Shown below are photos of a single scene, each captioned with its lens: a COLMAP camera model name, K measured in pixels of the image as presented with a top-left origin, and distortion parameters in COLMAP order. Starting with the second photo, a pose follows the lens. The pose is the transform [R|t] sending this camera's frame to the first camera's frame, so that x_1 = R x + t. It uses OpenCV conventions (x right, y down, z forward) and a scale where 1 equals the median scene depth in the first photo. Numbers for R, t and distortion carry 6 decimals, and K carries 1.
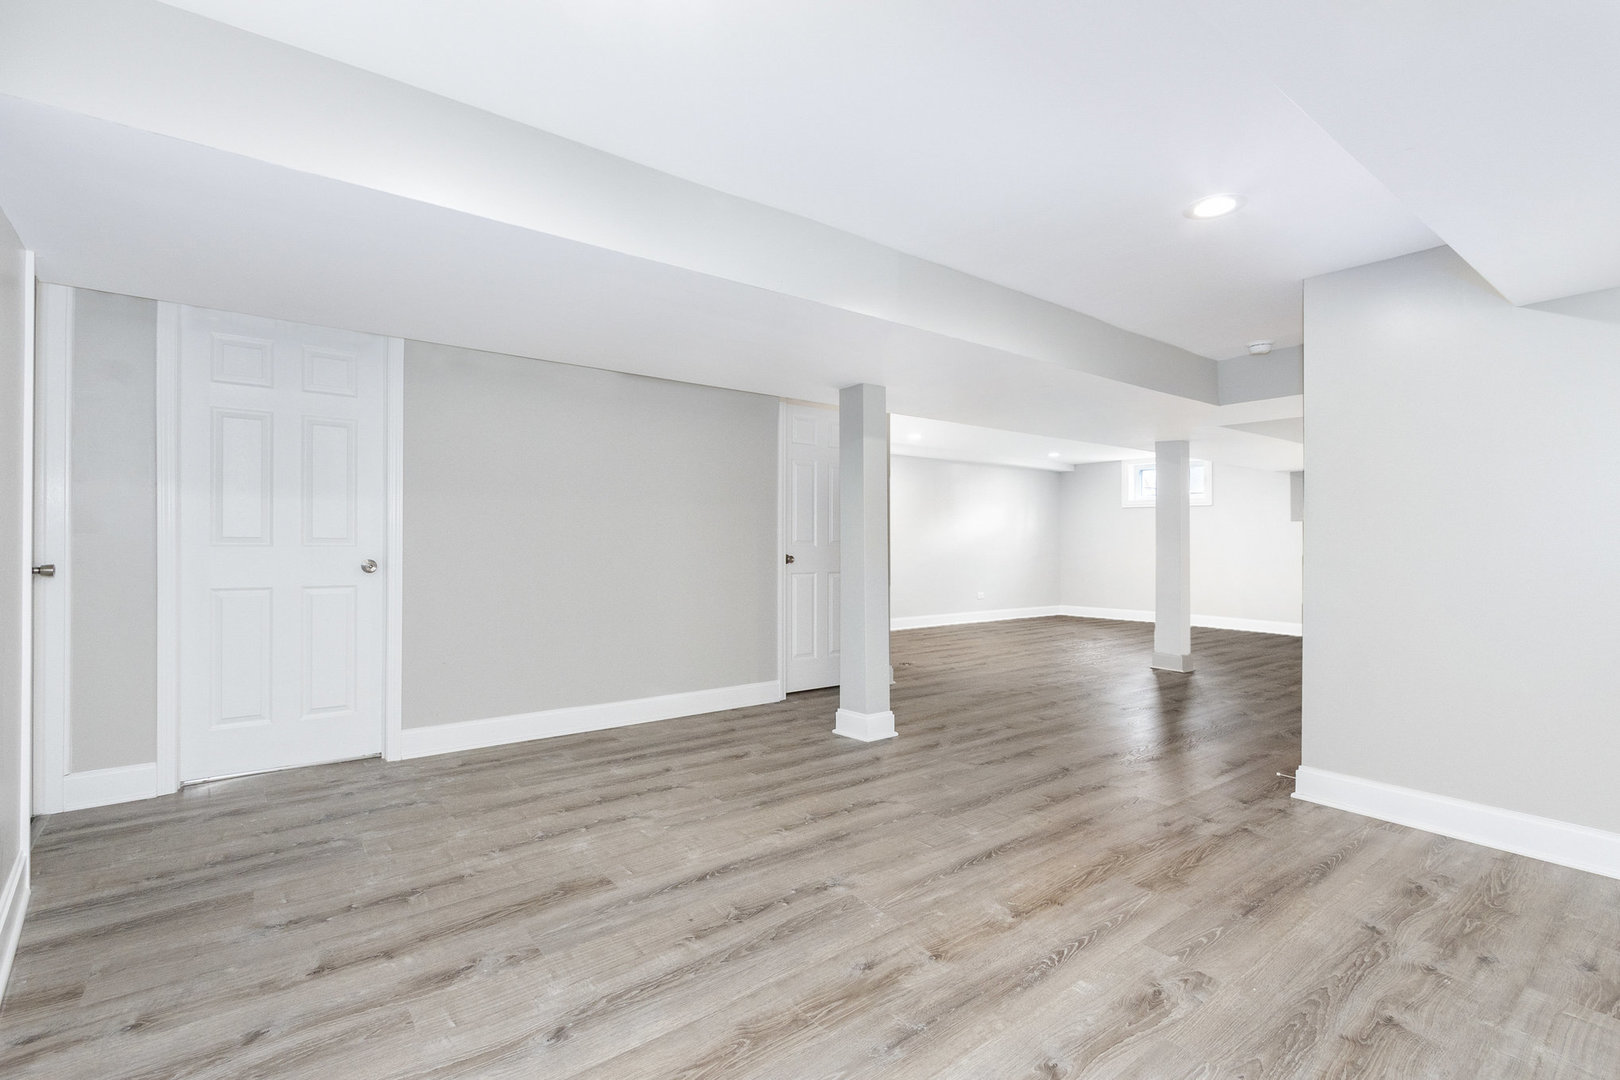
lens RADIAL K [[740.3, 0, 794.4], [0, 740.3, 536.7], [0, 0, 1]] dist [-0.000747, -0.001215]
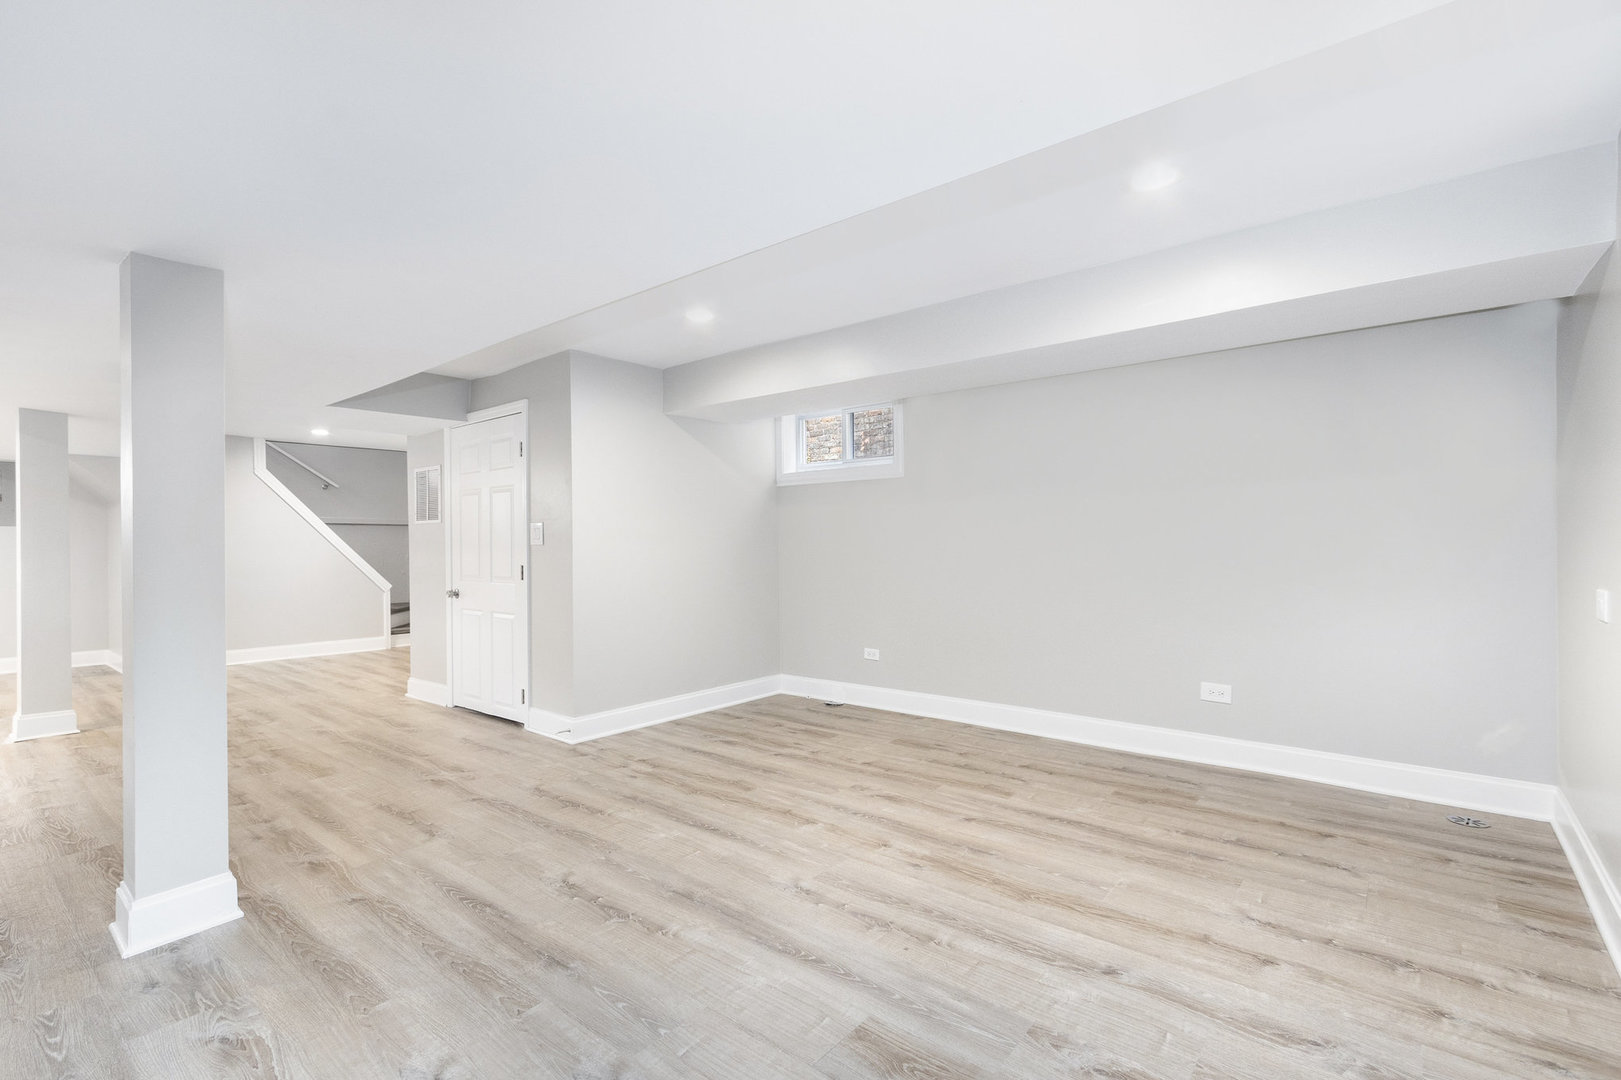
lens RADIAL K [[740.7, 0, 794.9], [0, 740.7, 536.7], [0, 0, 1]] dist [-0.000747, -0.001215]
pose [[-0.226085, 0.002407, 0.974105, -0.922372], [0.007084, 0.999975, -0.000827, -0.018899], [-0.974082, 0.006713, -0.226096, 1.189903]]
